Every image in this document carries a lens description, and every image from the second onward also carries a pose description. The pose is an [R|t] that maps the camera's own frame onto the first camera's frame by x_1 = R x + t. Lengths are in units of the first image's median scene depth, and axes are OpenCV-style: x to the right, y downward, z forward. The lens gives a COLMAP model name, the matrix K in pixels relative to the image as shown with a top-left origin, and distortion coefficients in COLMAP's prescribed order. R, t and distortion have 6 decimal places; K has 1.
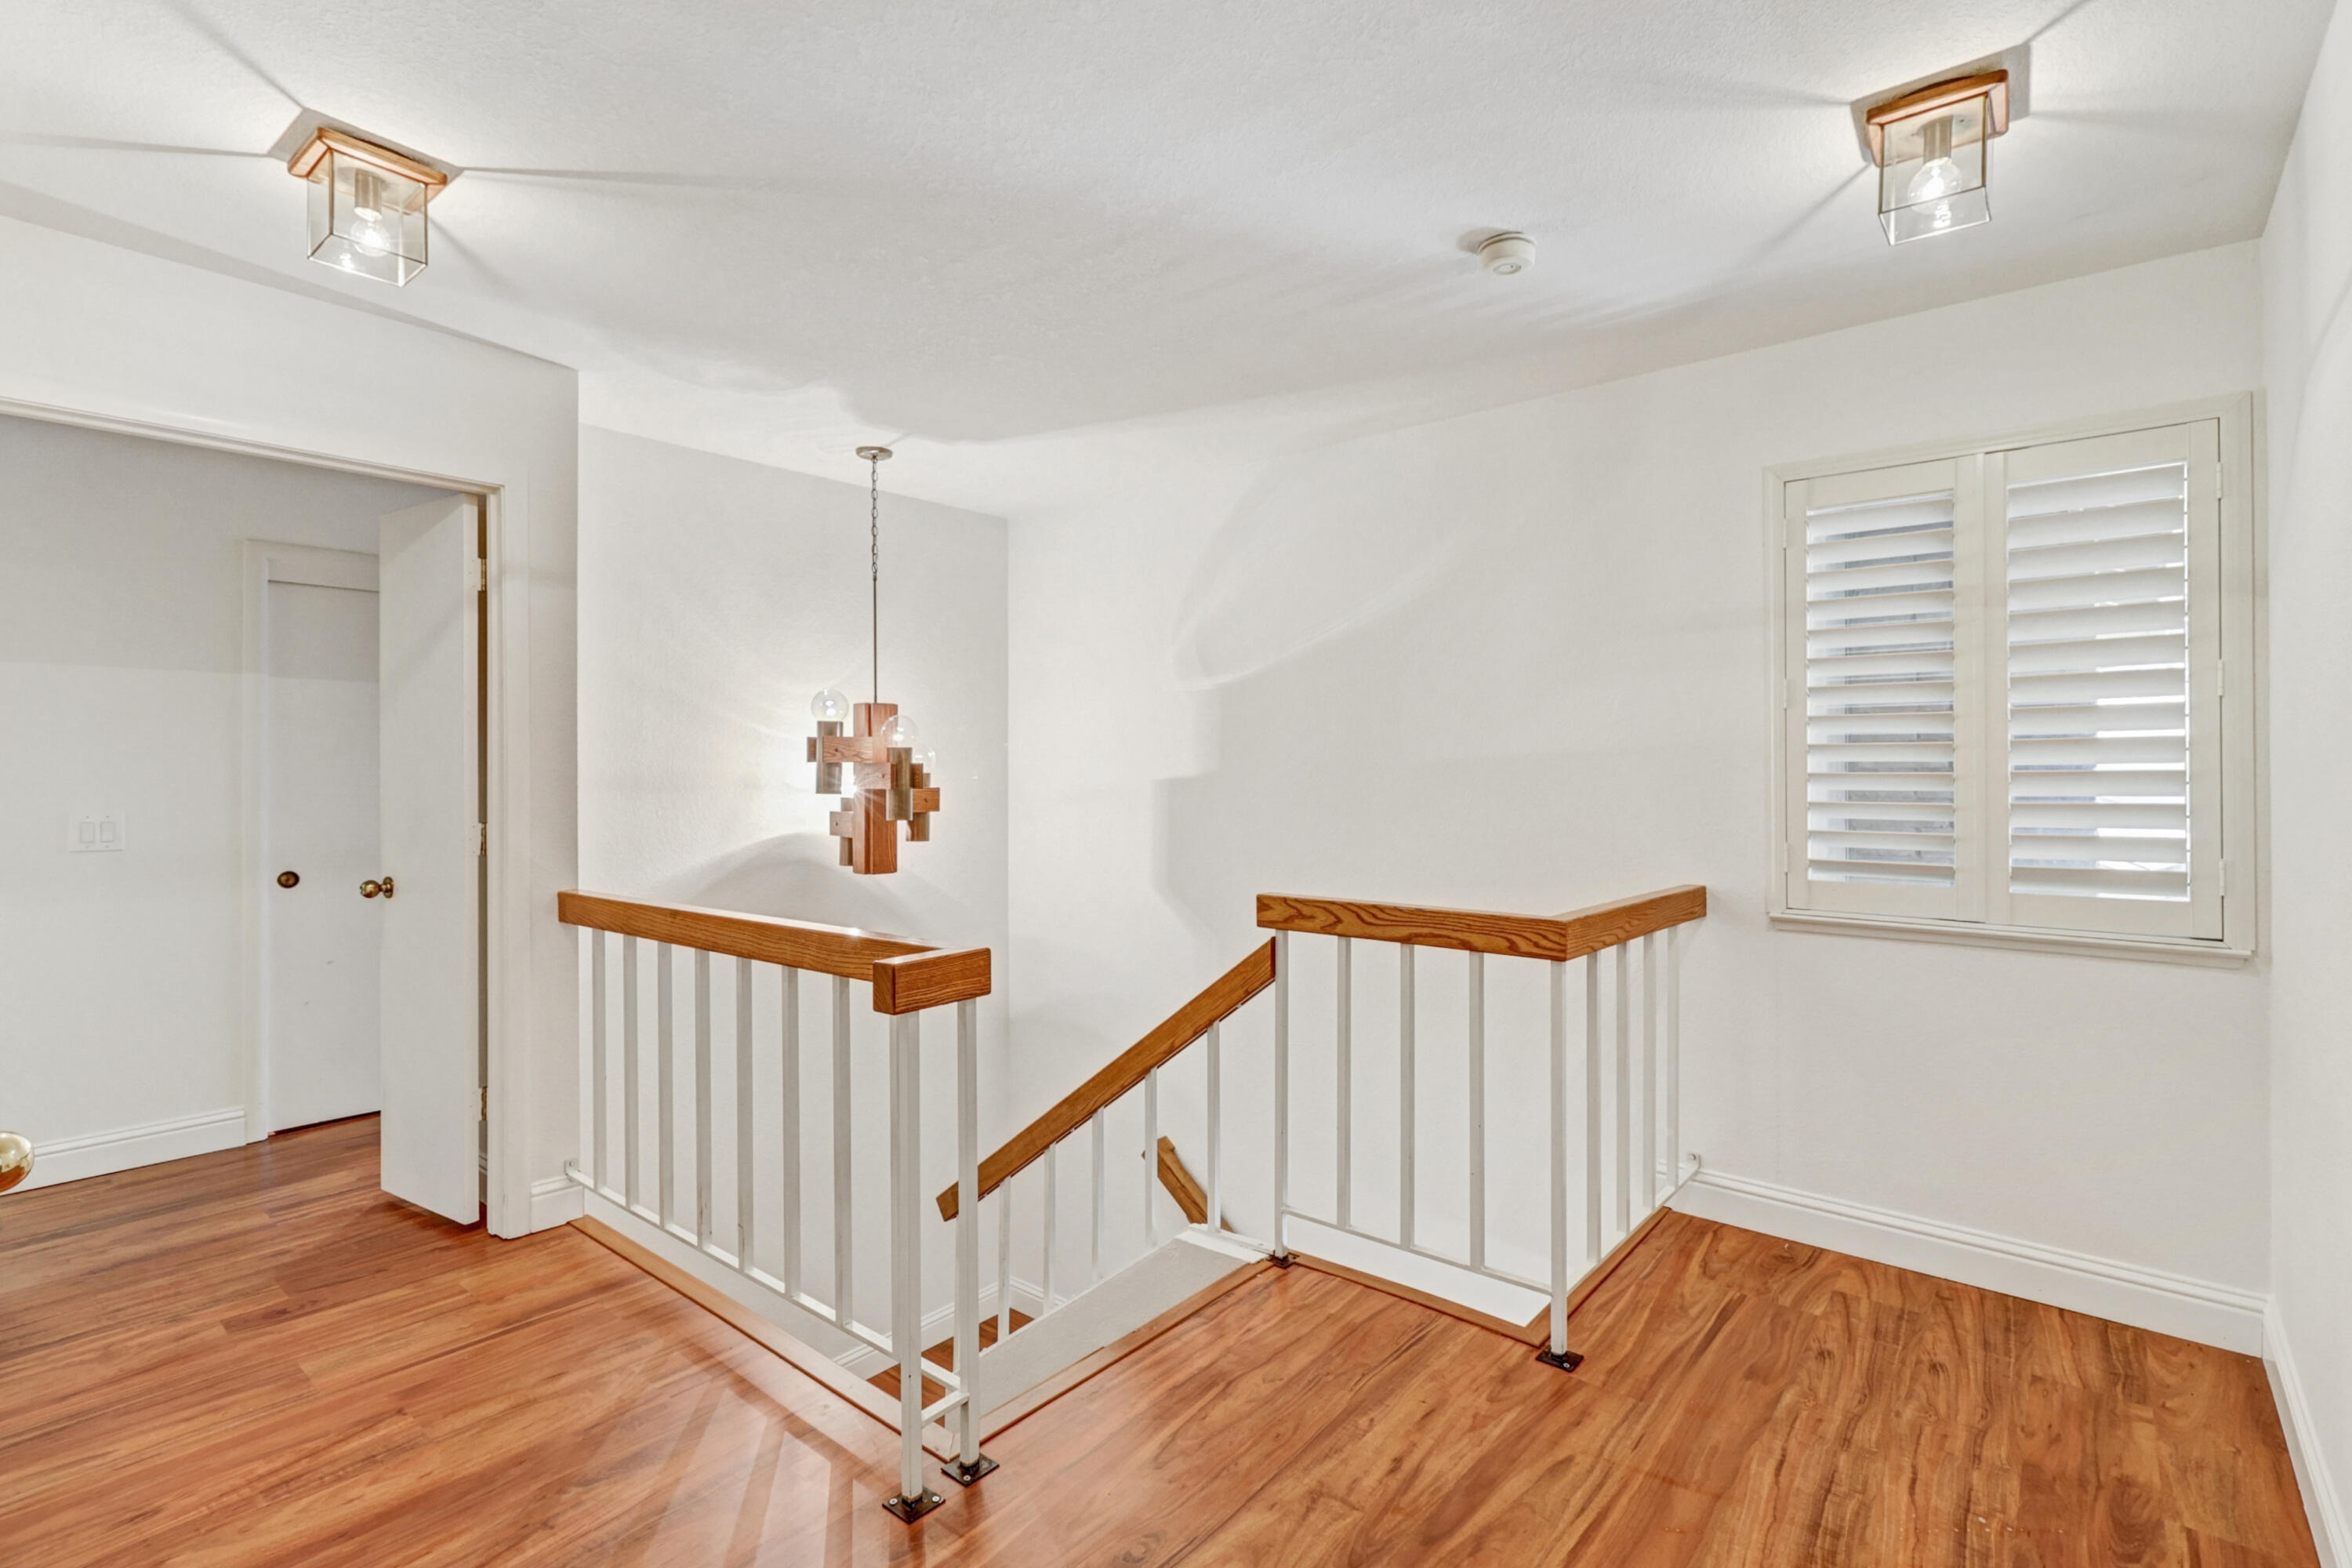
lens RADIAL K [[1101.9, 0, 1220.7], [0, 1101.9, 760.4], [0, 0, 1]] dist [0.000116, 0.000022]
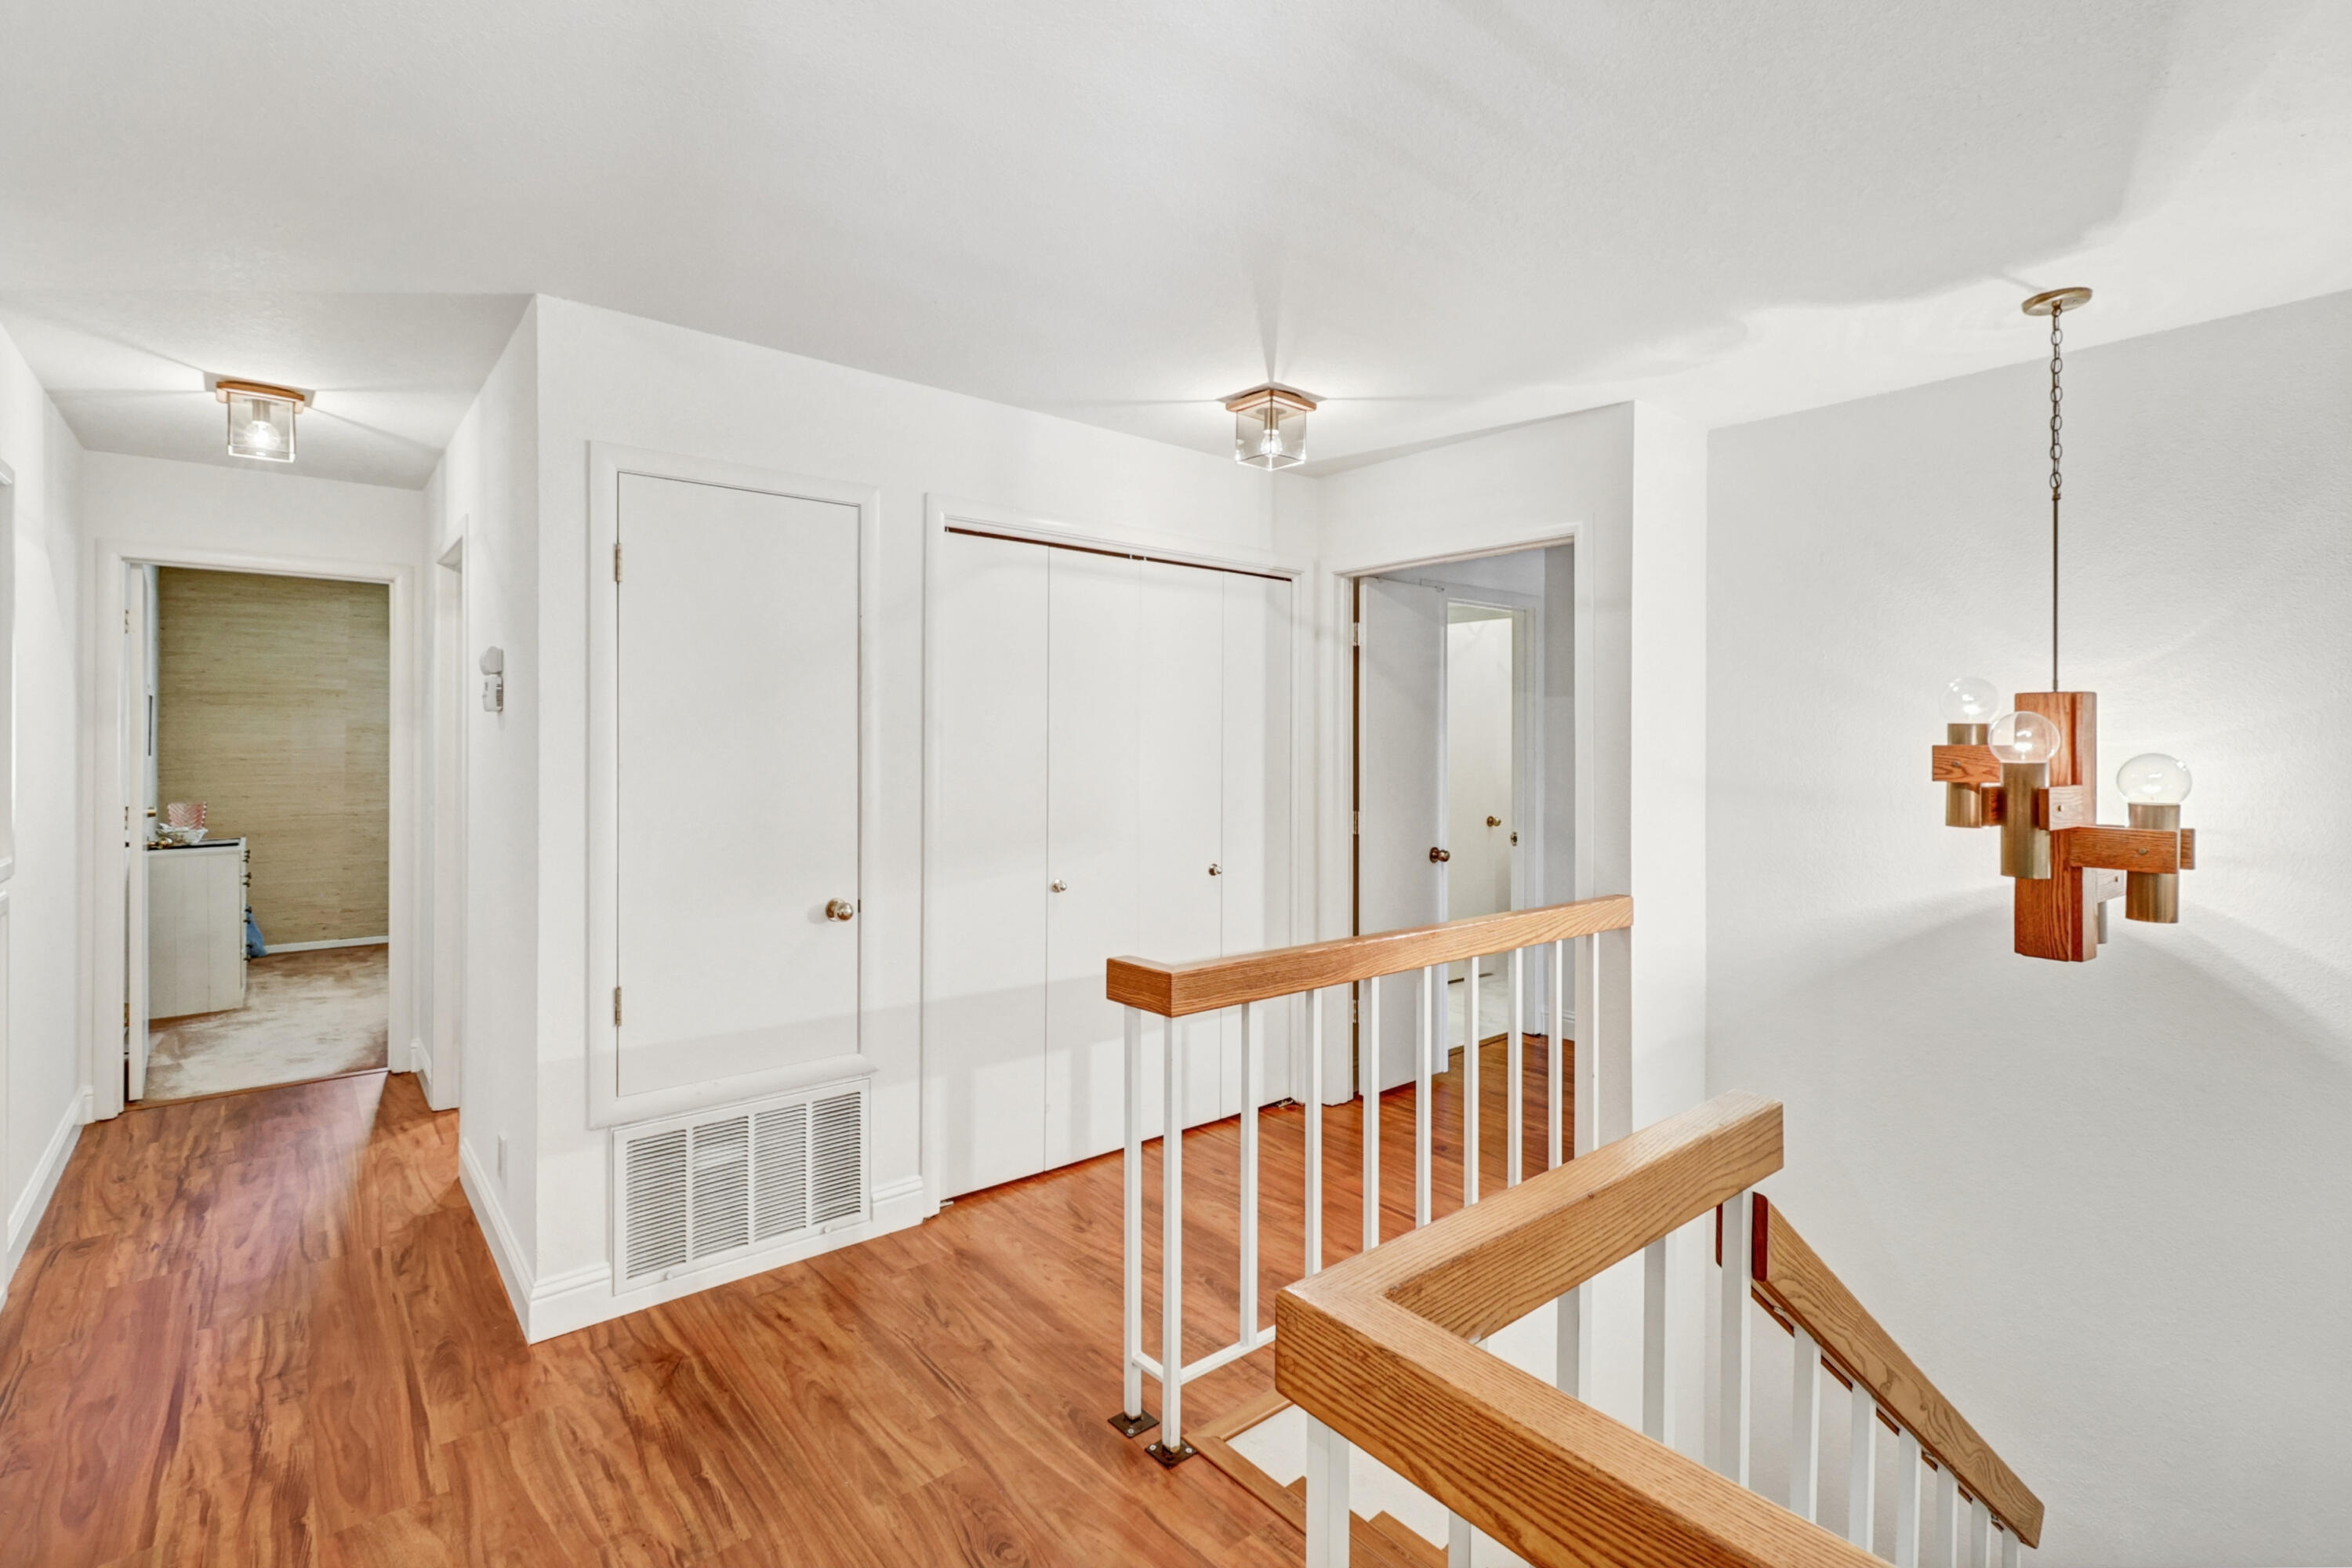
lens RADIAL K [[1080.7, 0, 1178.3], [0, 1080.7, 748.2], [0, 0, 1]] dist [0.001953, 0.000232]
pose [[-0.215810, 0.002107, -0.976433, 0.430417], [-0.002514, 0.999993, 0.002714, -0.019855], [0.976432, 0.003040, -0.215803, 0.664296]]
